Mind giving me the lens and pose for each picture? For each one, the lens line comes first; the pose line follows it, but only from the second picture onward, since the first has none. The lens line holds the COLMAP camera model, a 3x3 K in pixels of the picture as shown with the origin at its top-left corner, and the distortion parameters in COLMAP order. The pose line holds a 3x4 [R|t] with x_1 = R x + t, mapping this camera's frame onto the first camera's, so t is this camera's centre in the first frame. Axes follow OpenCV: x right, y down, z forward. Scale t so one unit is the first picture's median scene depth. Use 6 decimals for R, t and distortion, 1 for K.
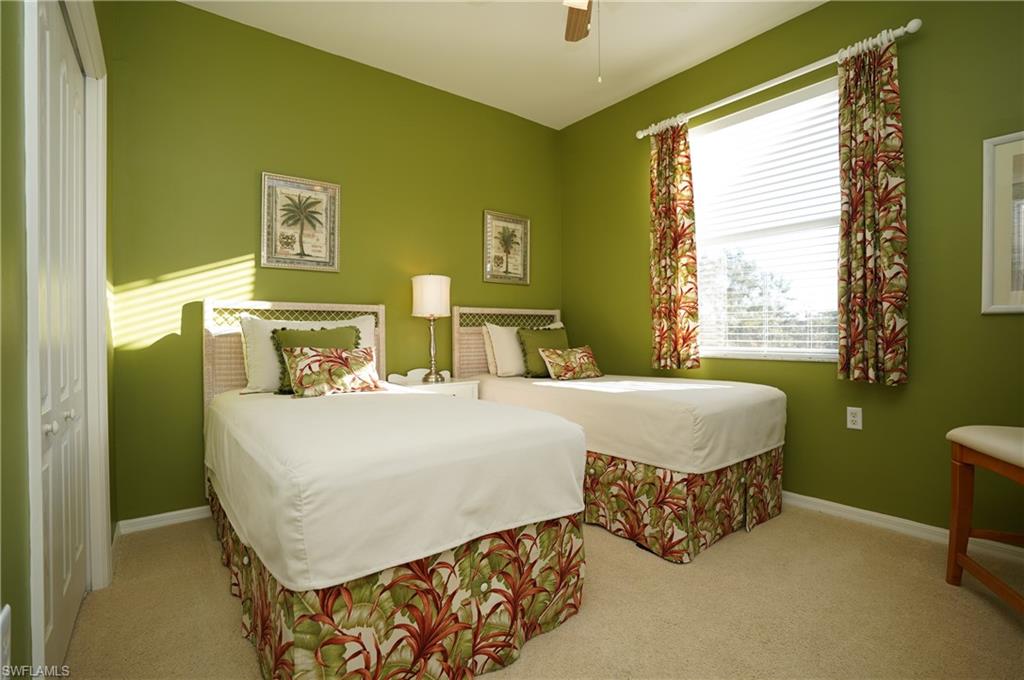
lens RADIAL K [[473.1, 0, 517.5], [0, 473.1, 336.8], [0, 0, 1]] dist [-0.071895, 0.027234]
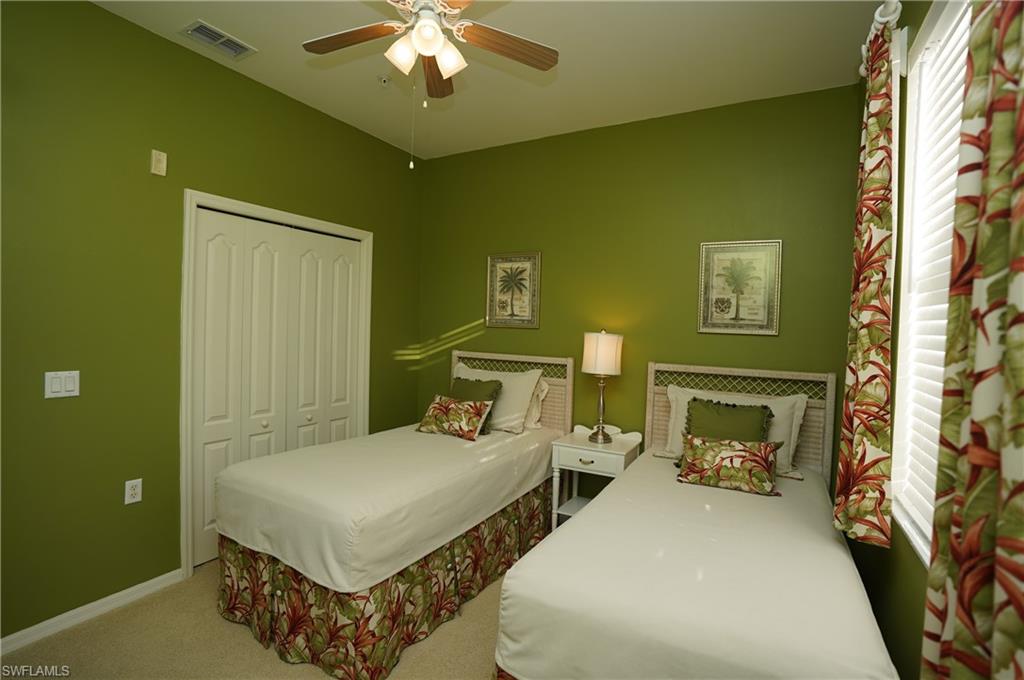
lens RADIAL K [[473.1, 0, 517.5], [0, 473.1, 336.8], [0, 0, 1]] dist [-0.071895, 0.027234]
pose [[0.399583, 0.036100, -0.915986, 0.679005], [-0.040072, 0.998957, 0.021889, -0.144772], [0.915821, 0.027959, 0.400612, 0.502971]]
